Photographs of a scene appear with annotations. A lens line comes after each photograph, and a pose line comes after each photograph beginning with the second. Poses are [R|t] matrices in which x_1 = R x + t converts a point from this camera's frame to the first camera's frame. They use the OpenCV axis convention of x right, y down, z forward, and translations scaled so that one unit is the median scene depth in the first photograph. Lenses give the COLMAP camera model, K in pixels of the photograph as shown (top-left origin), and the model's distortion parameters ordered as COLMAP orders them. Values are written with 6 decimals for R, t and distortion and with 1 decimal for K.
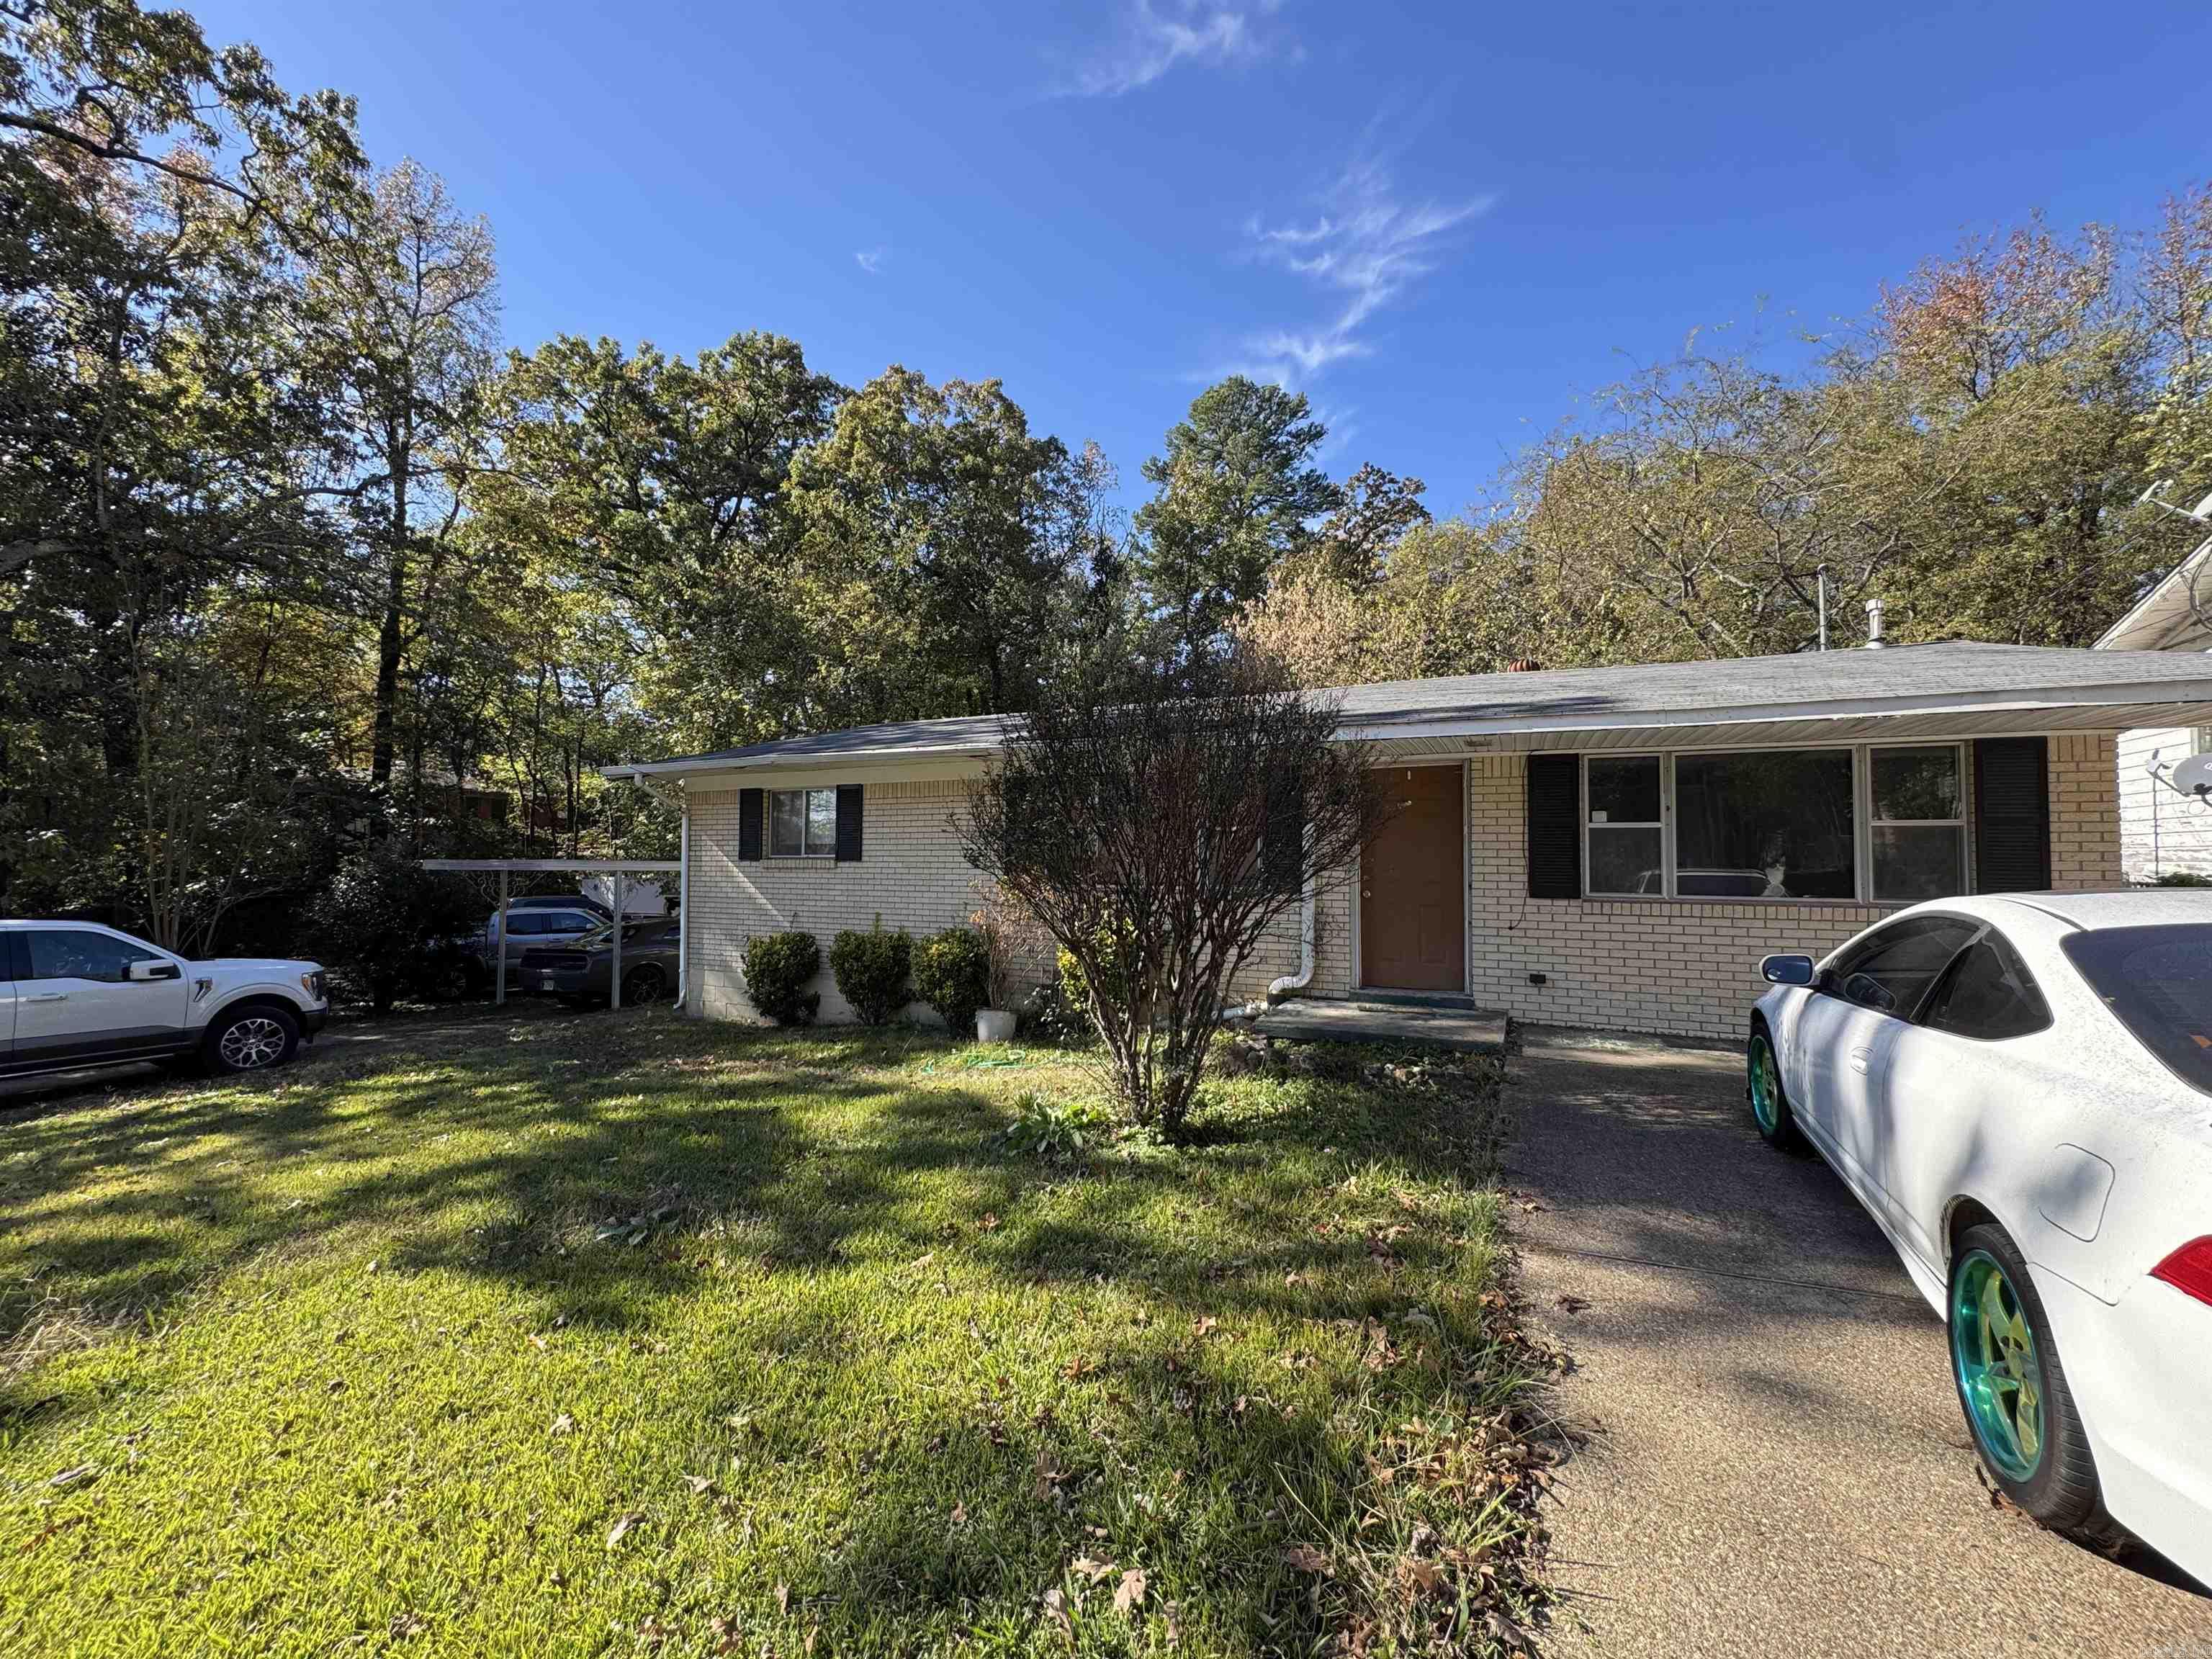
lens RADIAL K [[887.0, 0, 1106.5], [0, 887.0, 835.5], [0, 0, 1]] dist [0.008542, -0.000524]
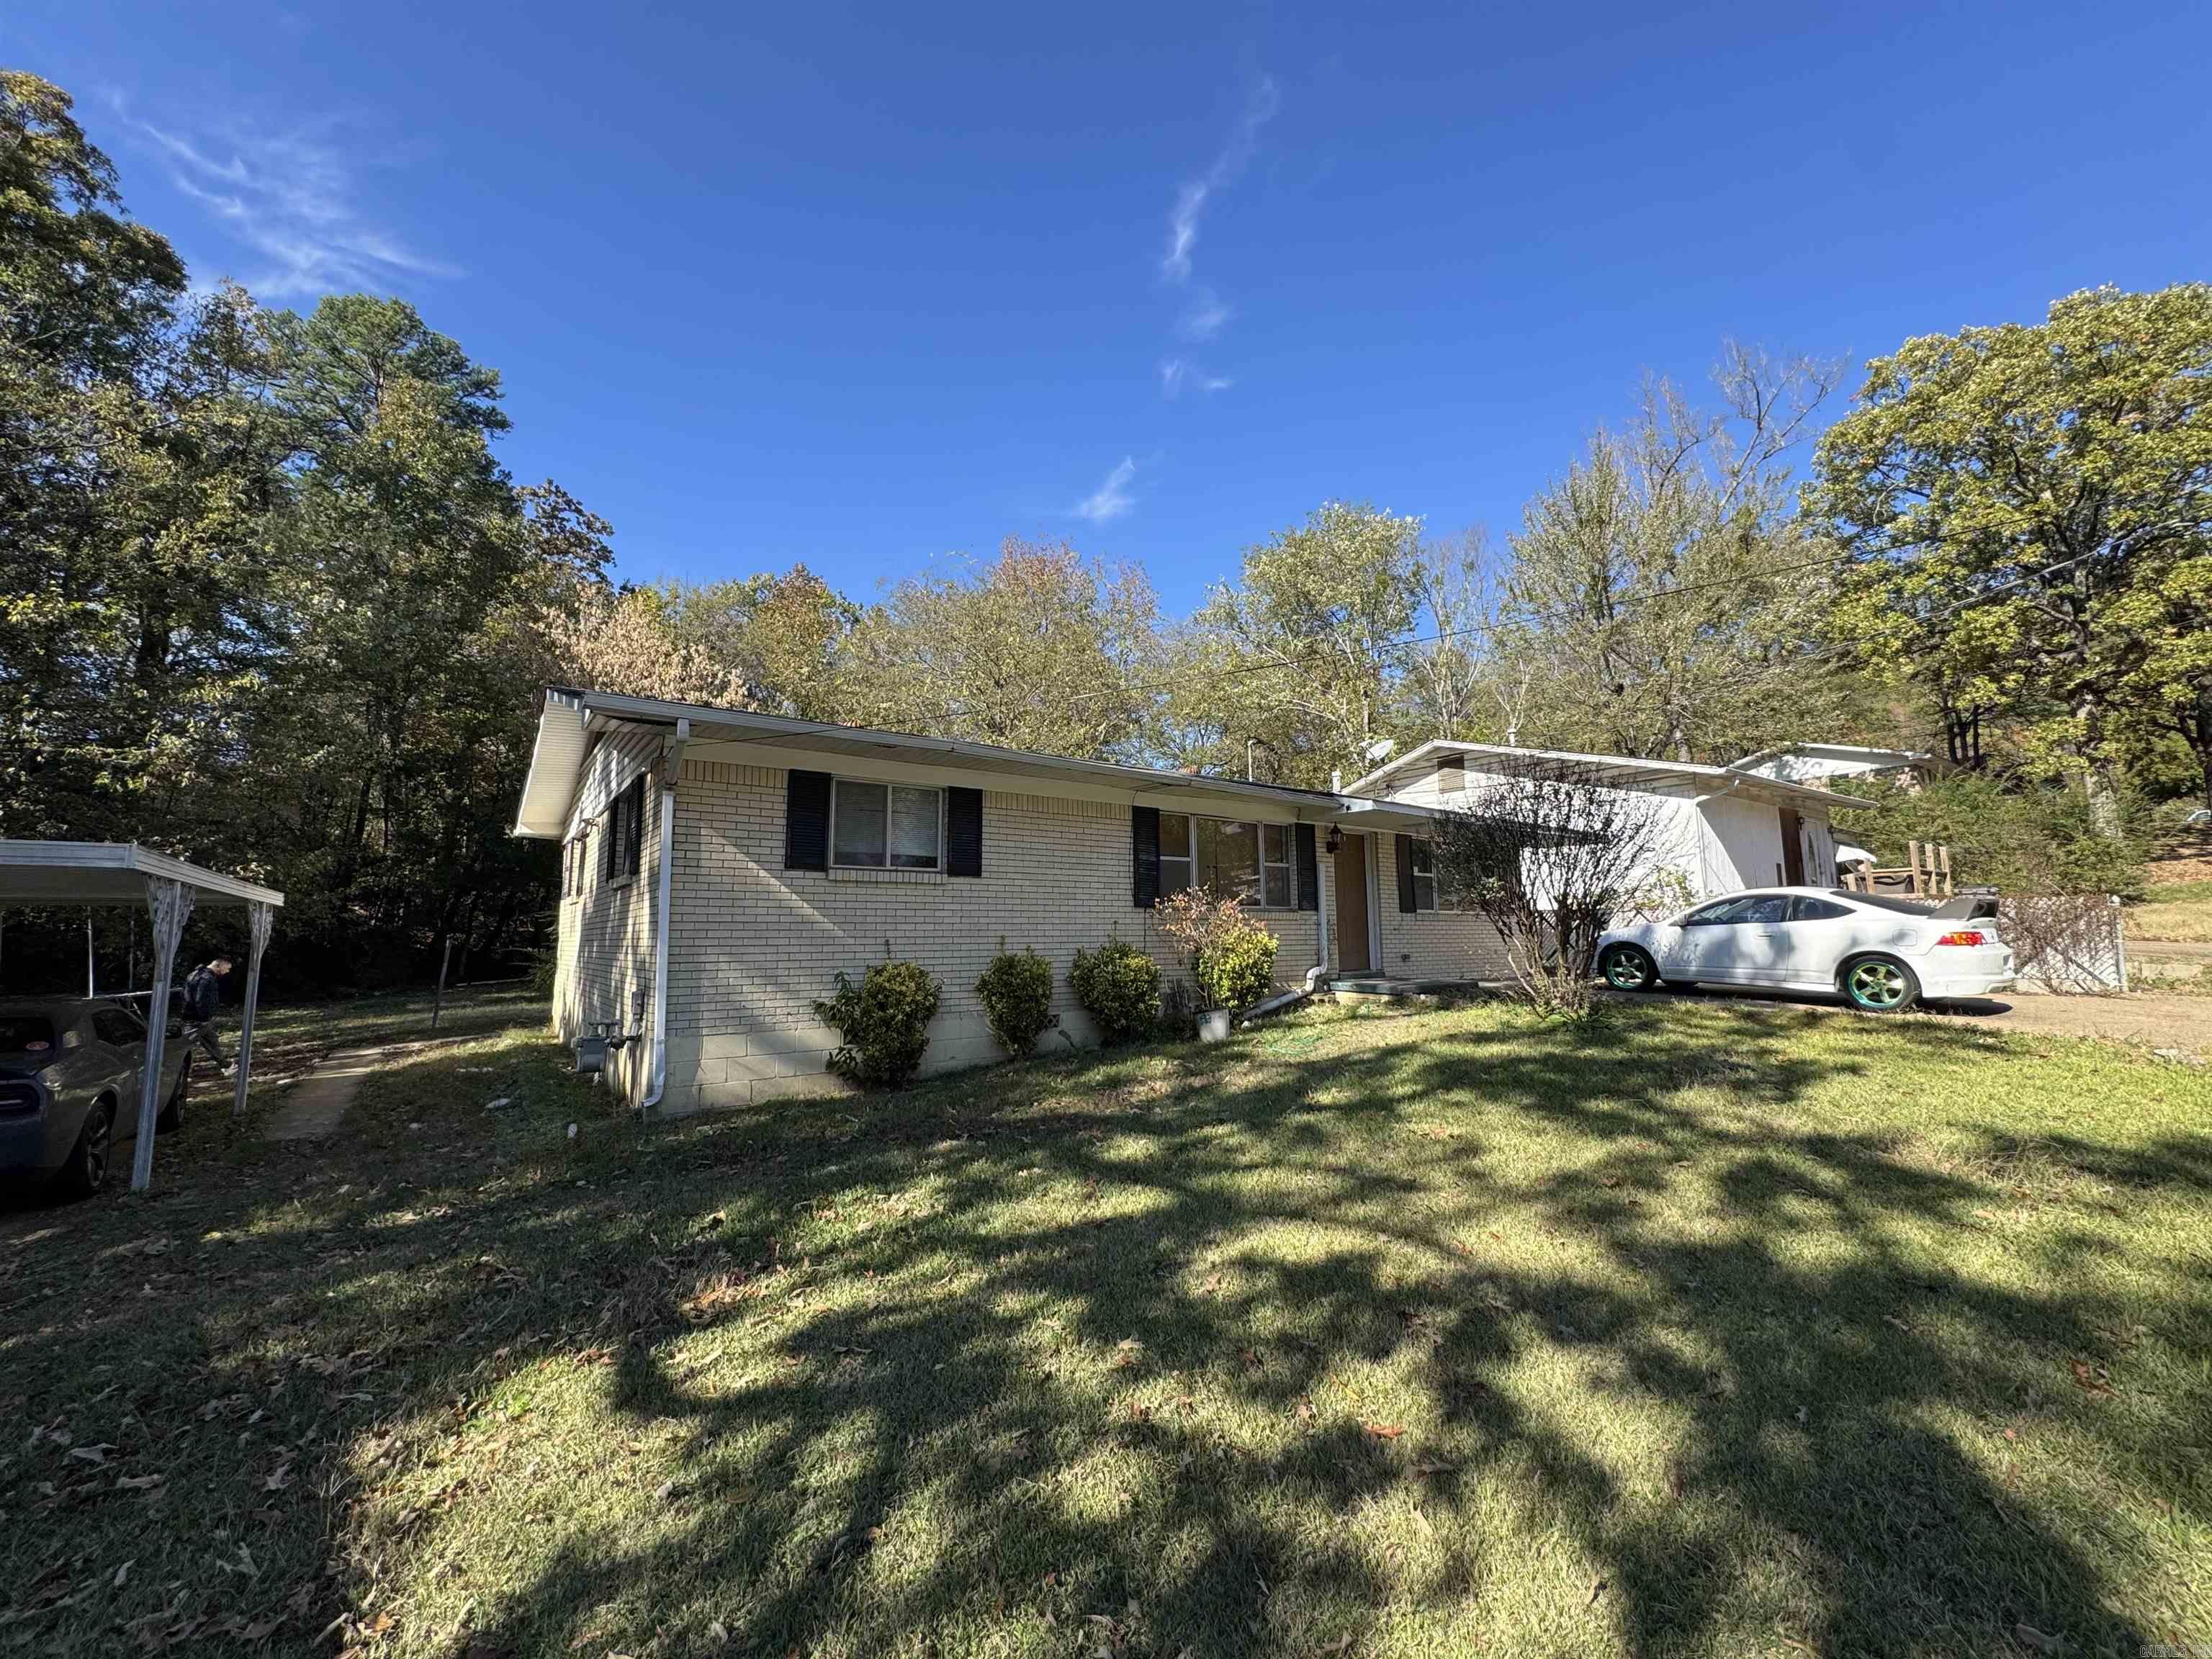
lens RADIAL K [[887.0, 0, 1105.4], [0, 887.0, 827.6], [0, 0, 1]] dist [0.008542, -0.000524]
pose [[0.463969, 0.105469, 0.879551, -0.939185], [-0.022487, 0.993969, -0.107328, 0.067659], [-0.885566, 0.030018, 0.463542, 0.442216]]
